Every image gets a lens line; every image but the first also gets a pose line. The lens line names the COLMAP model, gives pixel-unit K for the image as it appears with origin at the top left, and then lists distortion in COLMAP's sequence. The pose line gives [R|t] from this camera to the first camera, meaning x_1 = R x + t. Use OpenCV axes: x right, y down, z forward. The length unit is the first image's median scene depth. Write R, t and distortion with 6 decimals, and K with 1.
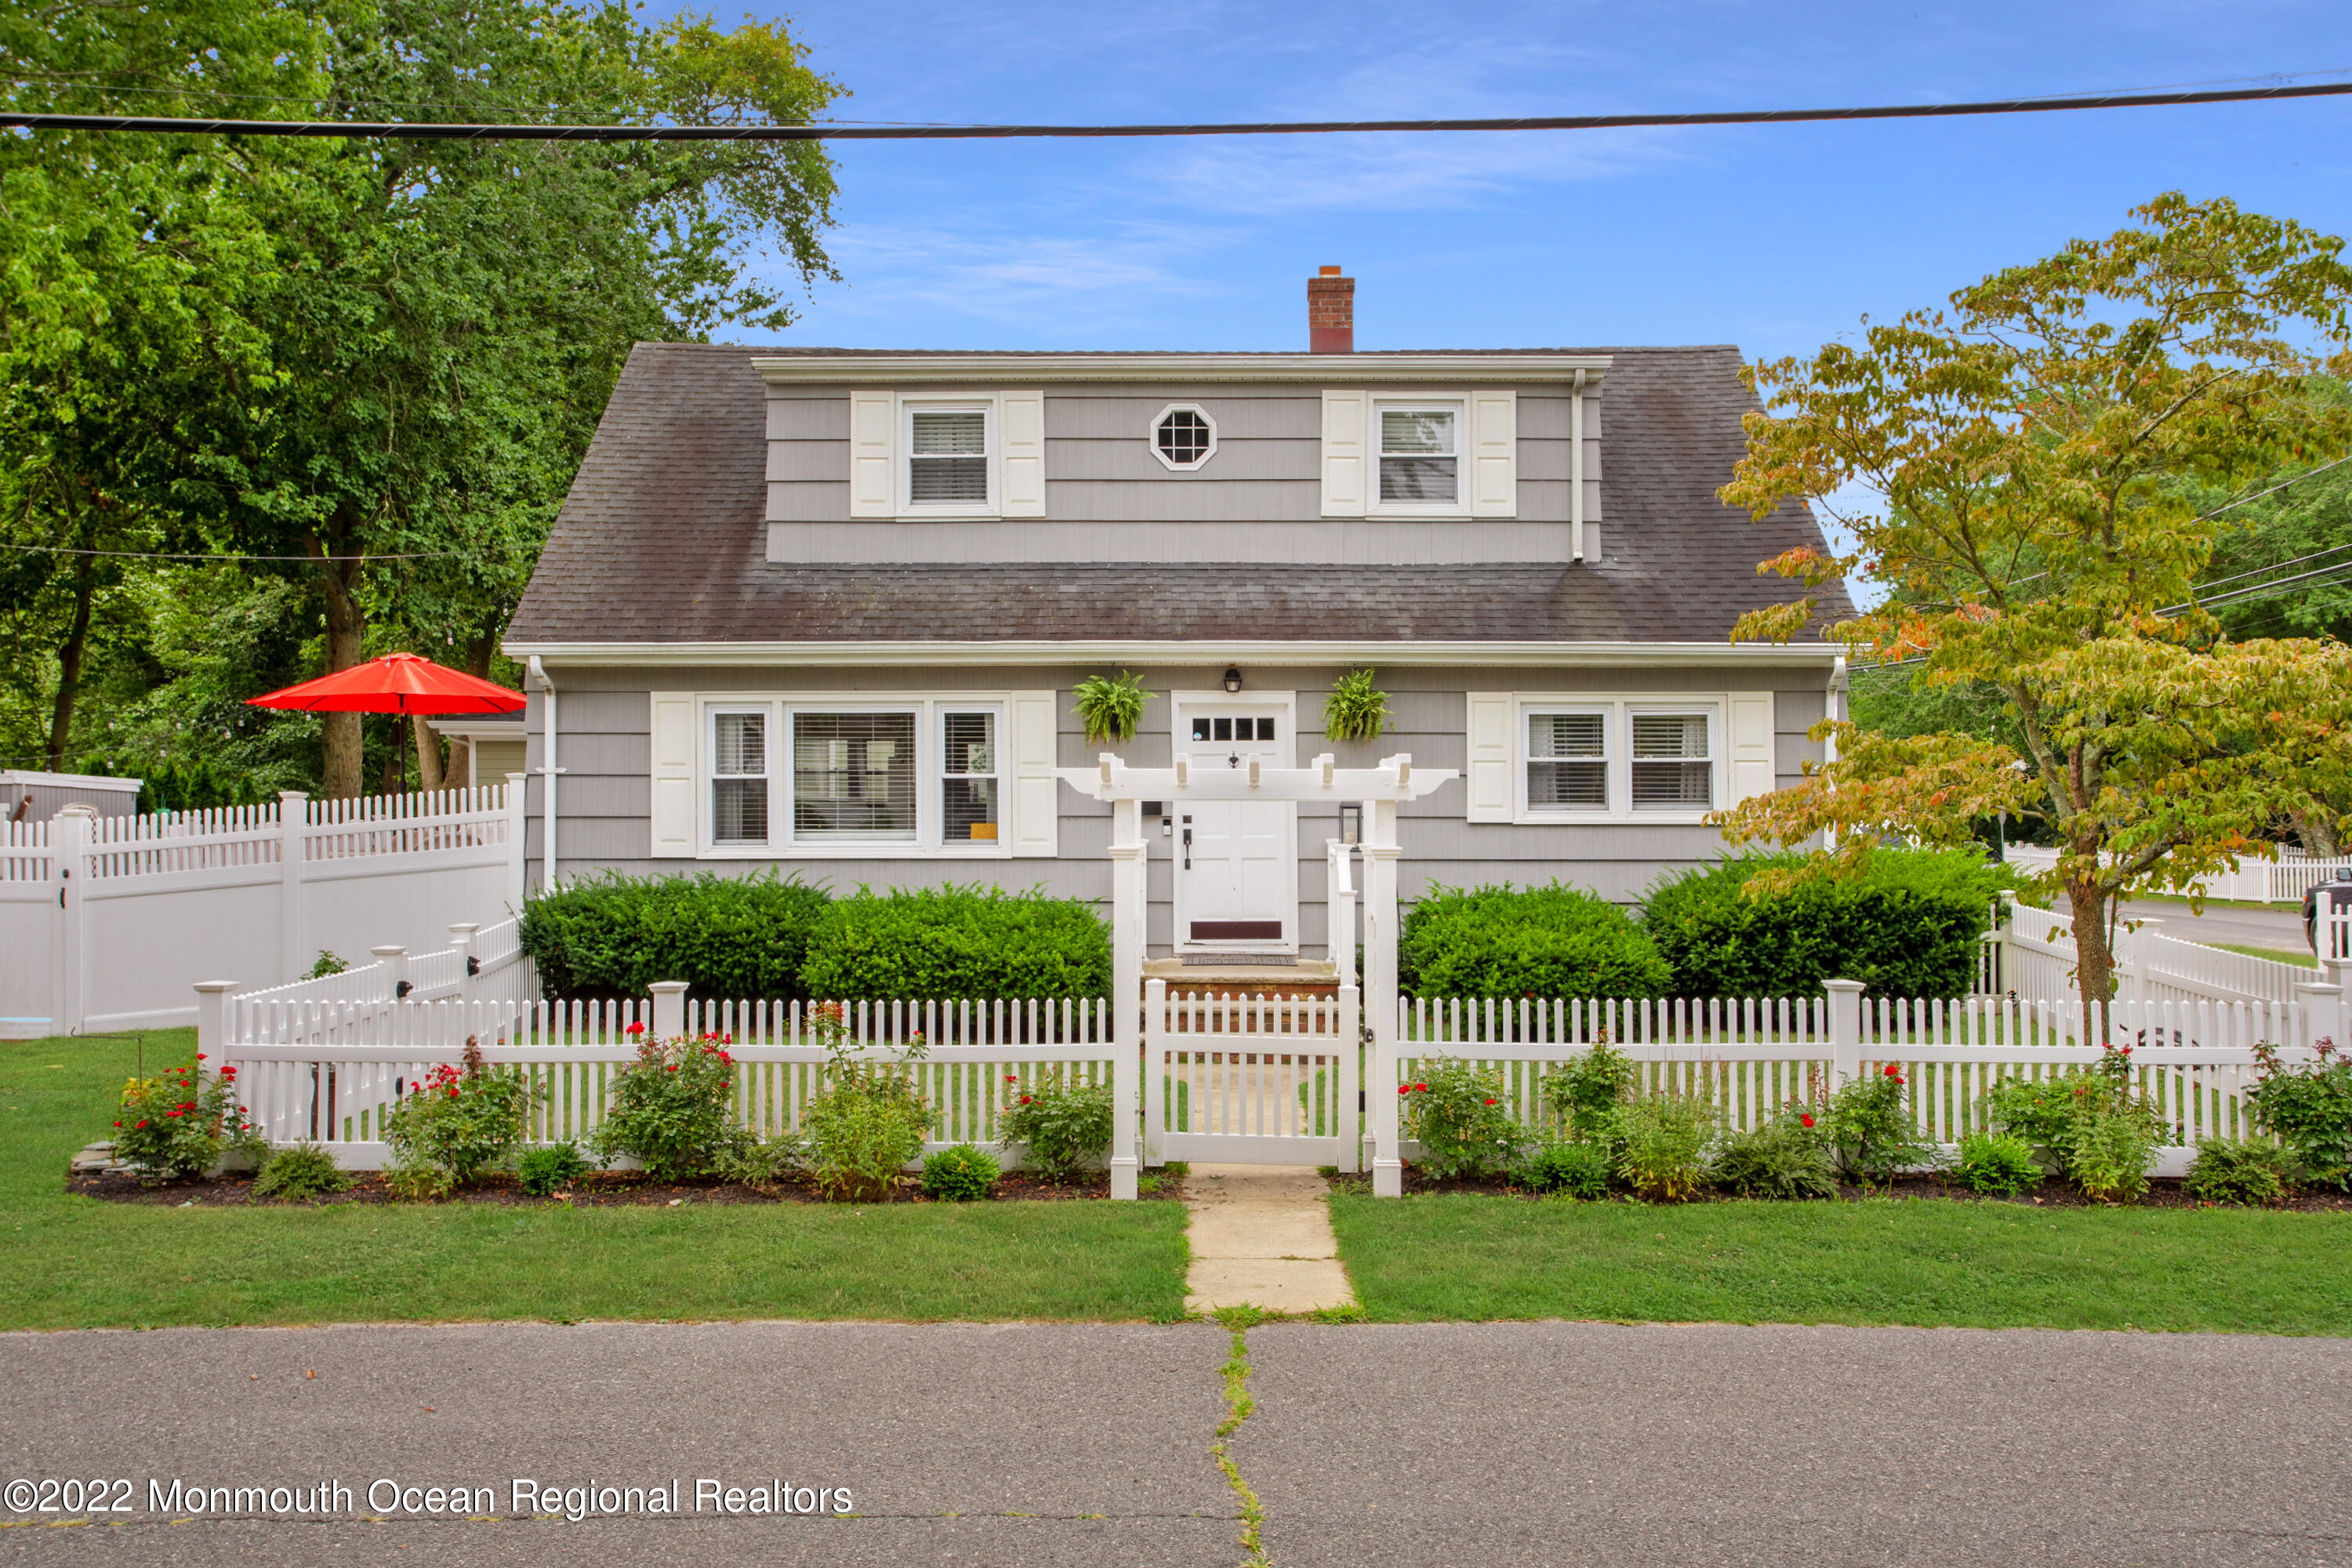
lens RADIAL K [[2031.2, 0, 1182.5], [0, 2031.2, 760.2], [0, 0, 1]] dist [0.051137, 0.036064]
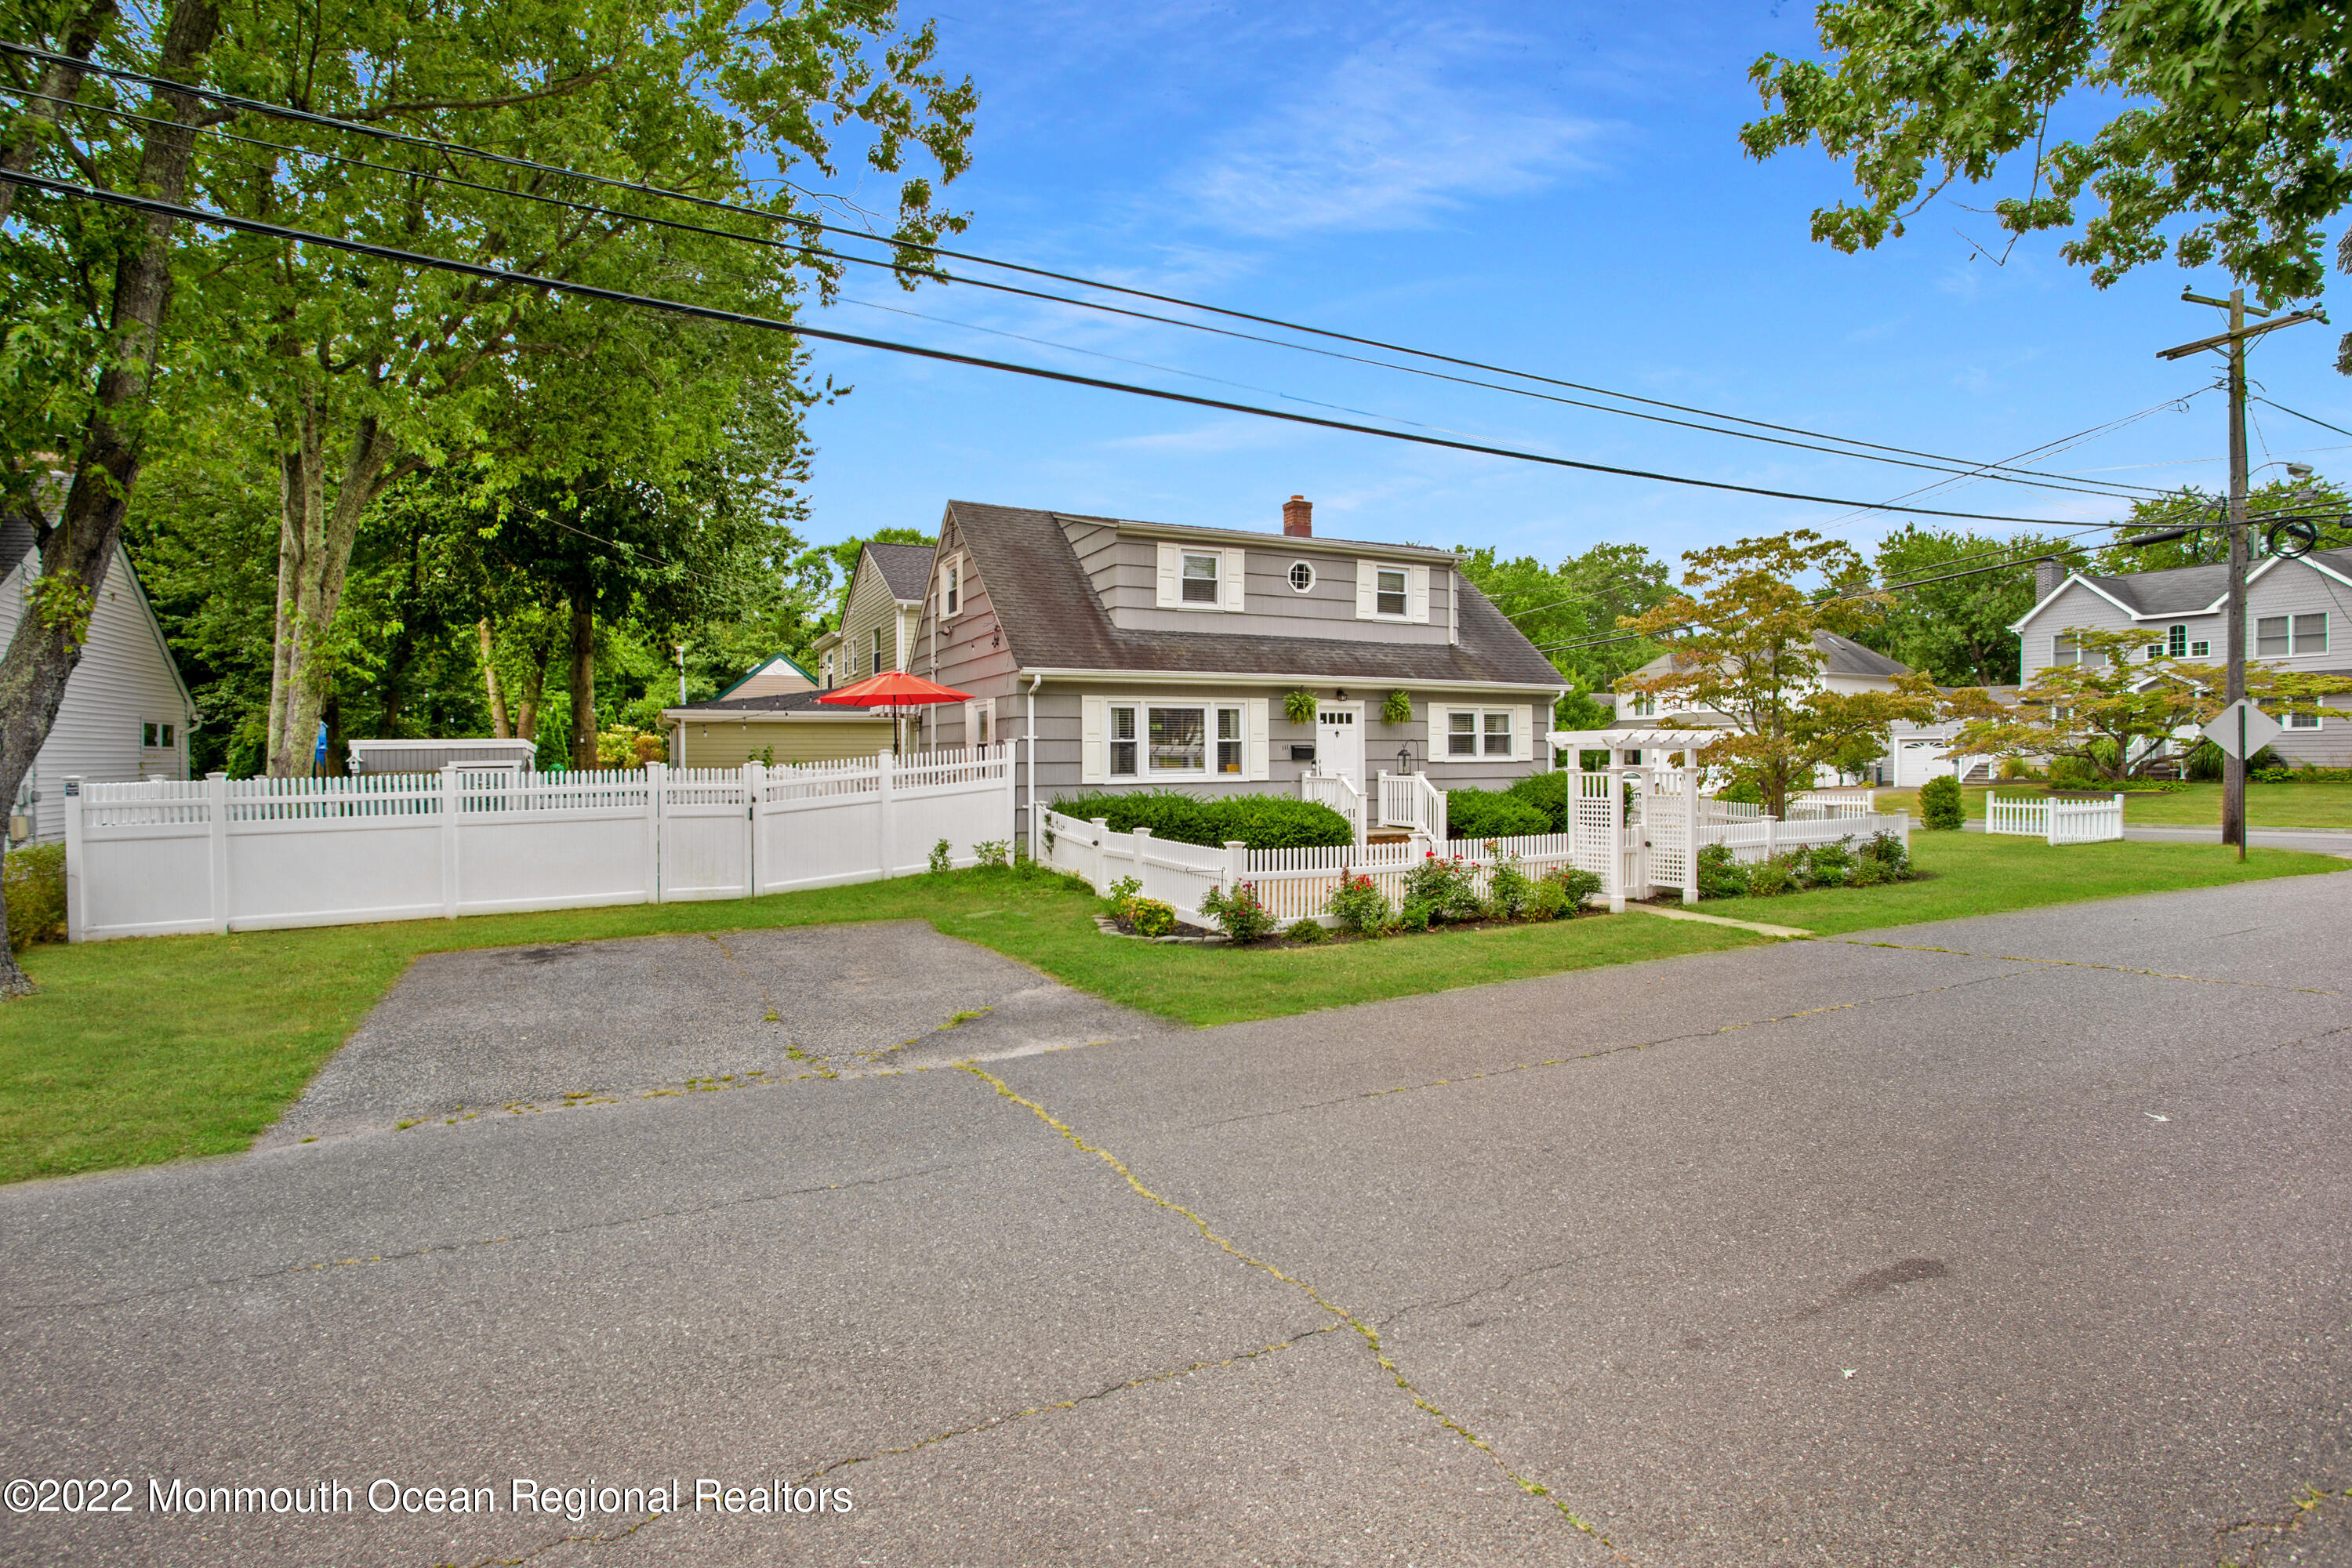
lens RADIAL K [[1165.2, 0, 1174.8], [0, 1165.2, 784.4], [0, 0, 1]] dist [-0.054235, 0.018129]
pose [[0.885374, -0.017770, 0.464540, -0.685441], [0.000399, 0.999298, 0.037465, 0.007613], [-0.464880, -0.032985, 0.884759, 0.009146]]
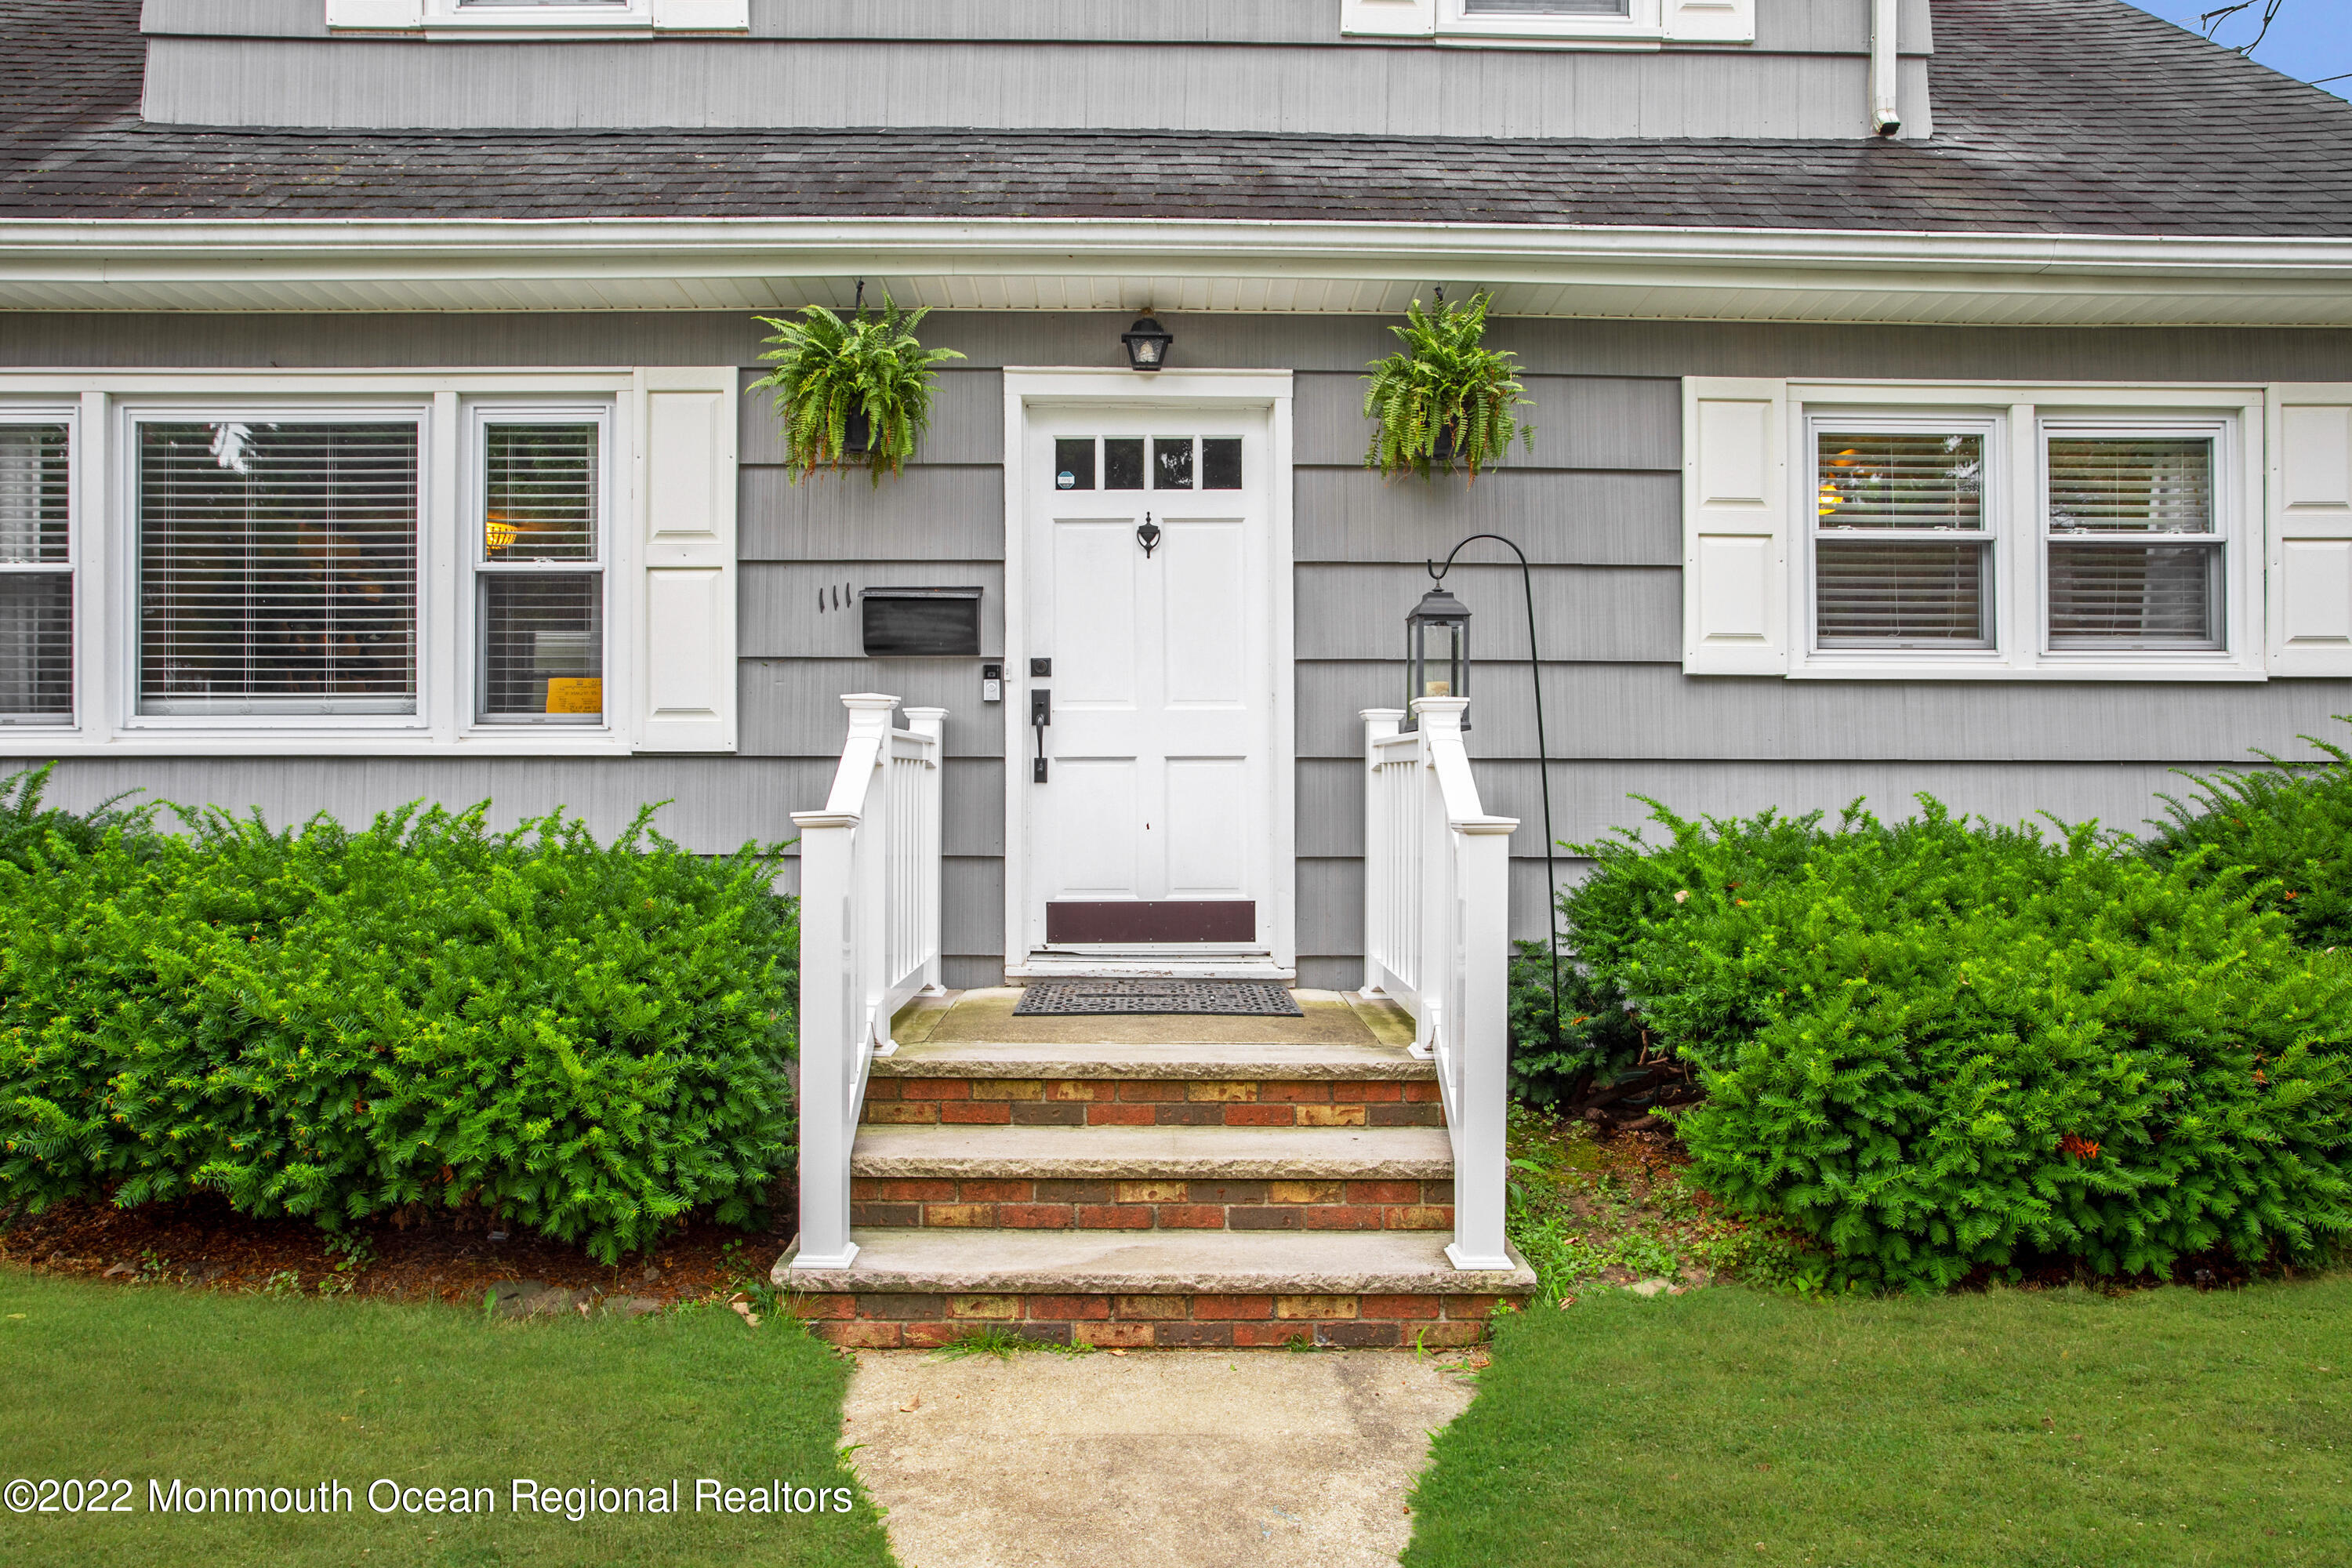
lens RADIAL K [[1538.9, 0, 1169.7], [0, 1538.9, 787.5], [0, 0, 1]] dist [-0.022619, 0.001468]
pose [[0.999403, 0.002552, 0.034462, 0.018464], [-0.003078, 0.999879, 0.015230, 0.049547], [-0.034419, -0.015327, 0.999290, 0.668499]]
